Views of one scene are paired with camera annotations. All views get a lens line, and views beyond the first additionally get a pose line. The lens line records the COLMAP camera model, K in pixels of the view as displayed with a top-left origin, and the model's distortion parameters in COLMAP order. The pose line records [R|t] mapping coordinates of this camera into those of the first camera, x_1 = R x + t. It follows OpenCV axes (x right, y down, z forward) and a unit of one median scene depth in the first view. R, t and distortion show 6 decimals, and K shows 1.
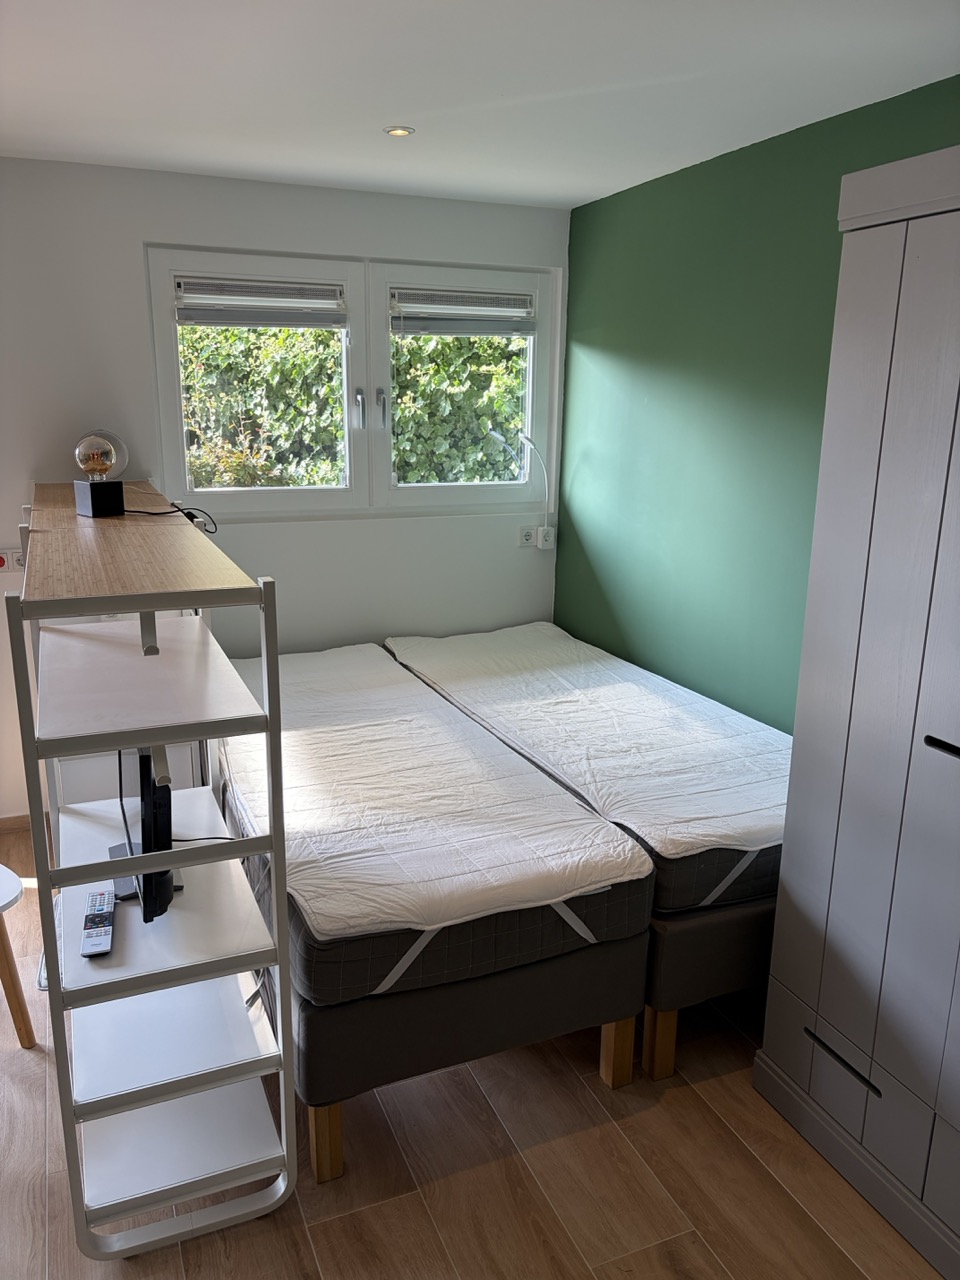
lens RADIAL K [[971.3, 0, 473.1], [0, 971.3, 637.7], [0, 0, 1]] dist [0.052332, -0.036264]
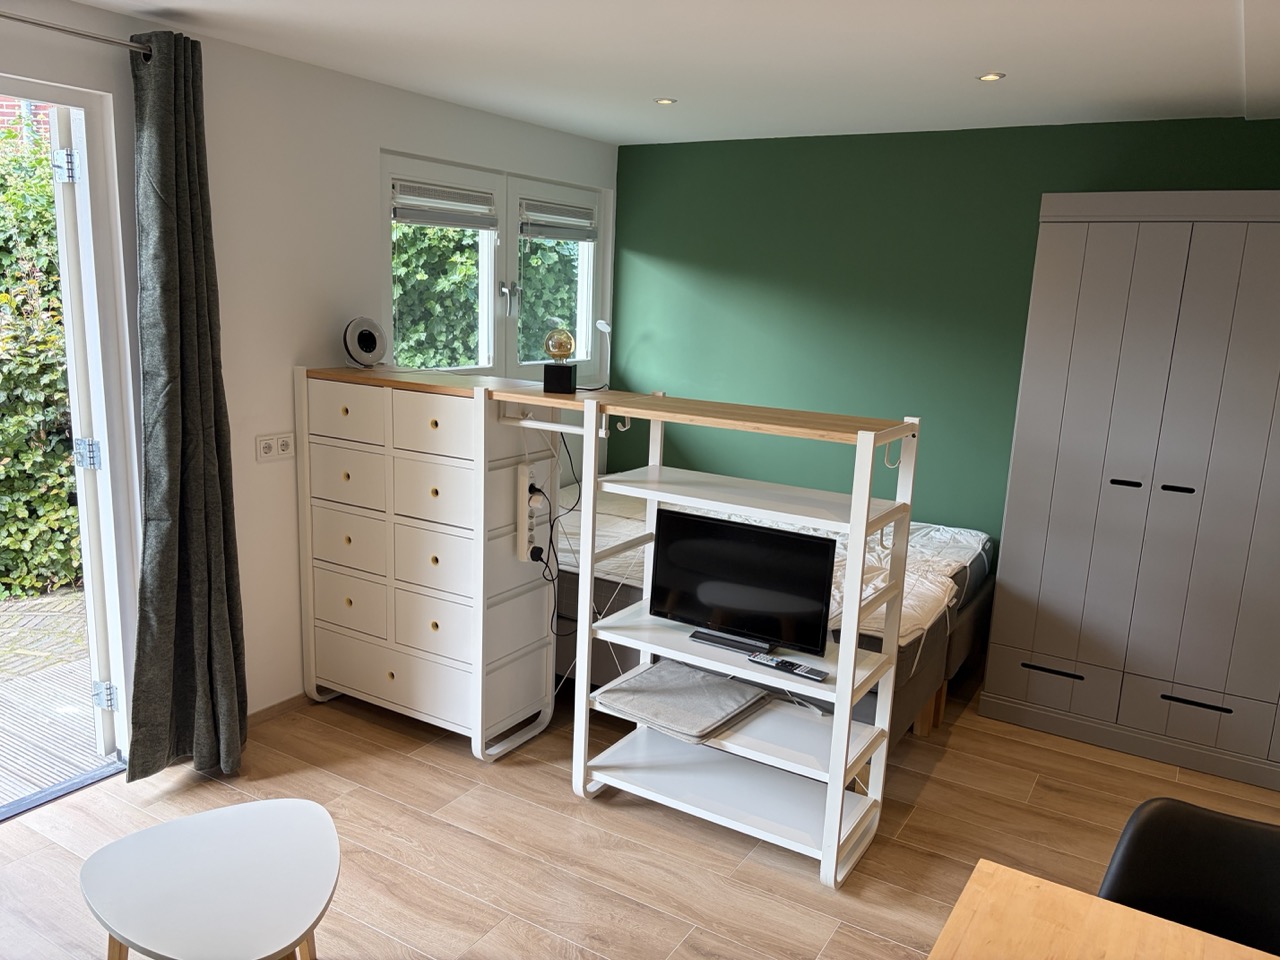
lens RADIAL K [[971.3, 0, 637.5], [0, 971.3, 480.4], [0, 0, 1]] dist [0.052332, -0.036264]
pose [[0.807366, -0.093387, 0.582614, -0.657190], [0.111142, 0.993790, 0.005277, -0.007380], [-0.579489, 0.060492, 0.812732, -0.024380]]
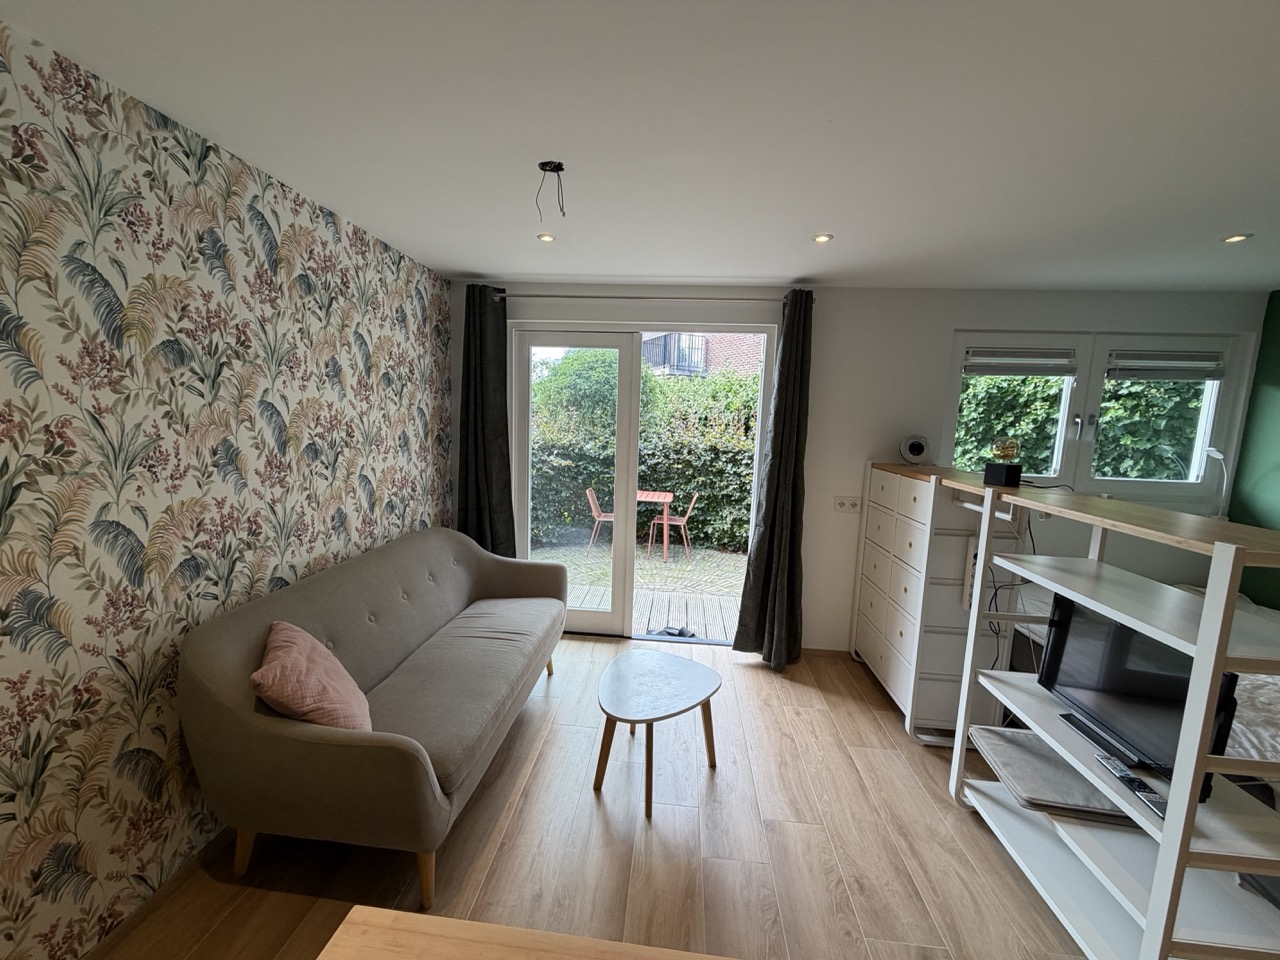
lens RADIAL K [[510.6, 0, 634.8], [0, 510.6, 477.3], [0, 0, 1]] dist [0.002226, -0.000570]
pose [[0.885656, 0.076026, -0.458076, -0.340359], [-0.137394, 0.985238, -0.102123, 0.017526], [0.443550, 0.153383, 0.883027, 0.003216]]
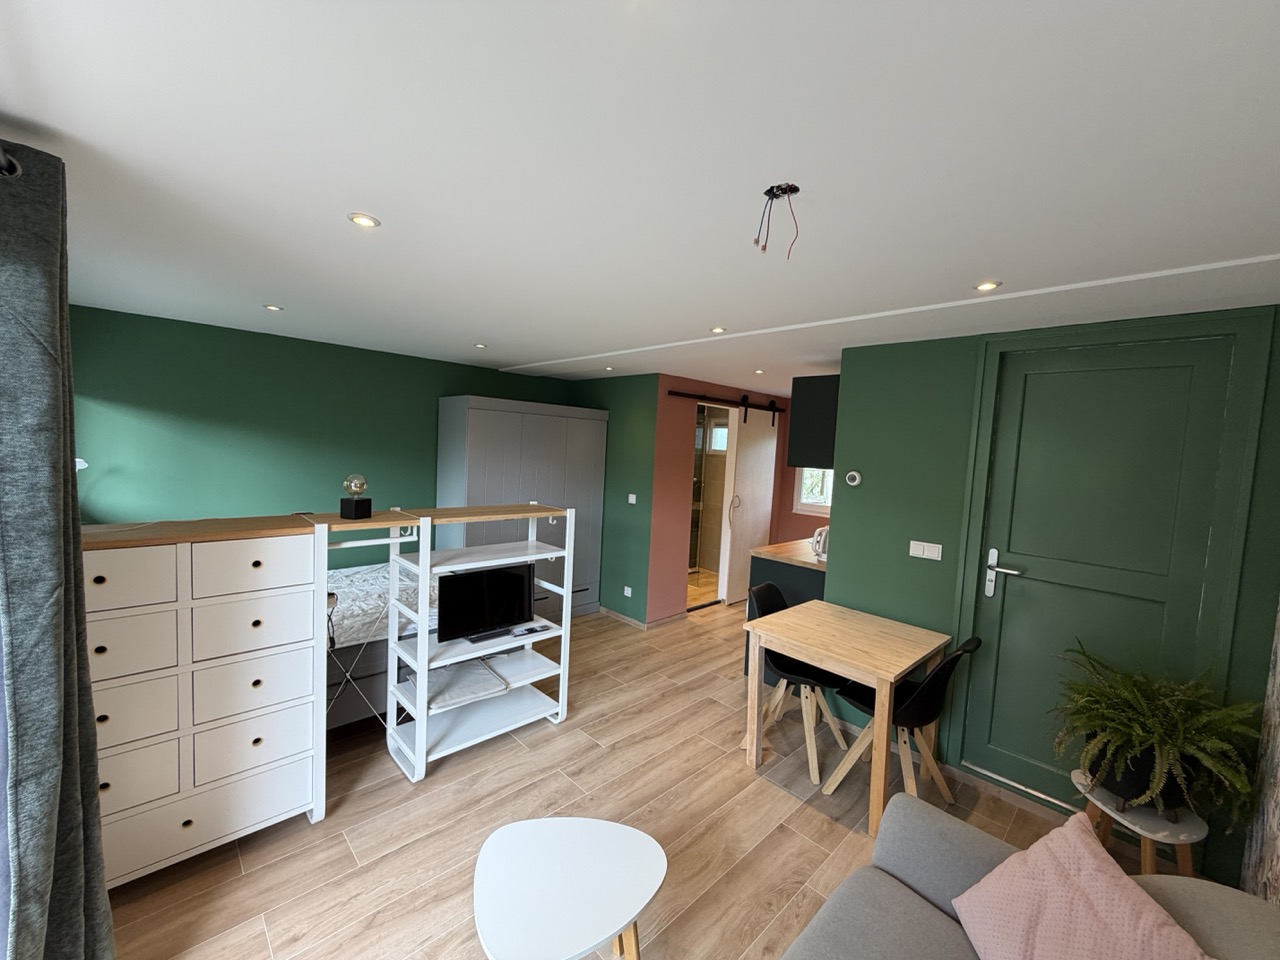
lens RADIAL K [[510.6, 0, 634.9], [0, 510.6, 476.1], [0, 0, 1]] dist [0.002226, -0.000570]
pose [[-0.363742, -0.083252, 0.927772, -0.894130], [0.172685, 0.972707, 0.154987, -0.162578], [-0.915353, 0.216587, -0.339439, 0.539351]]
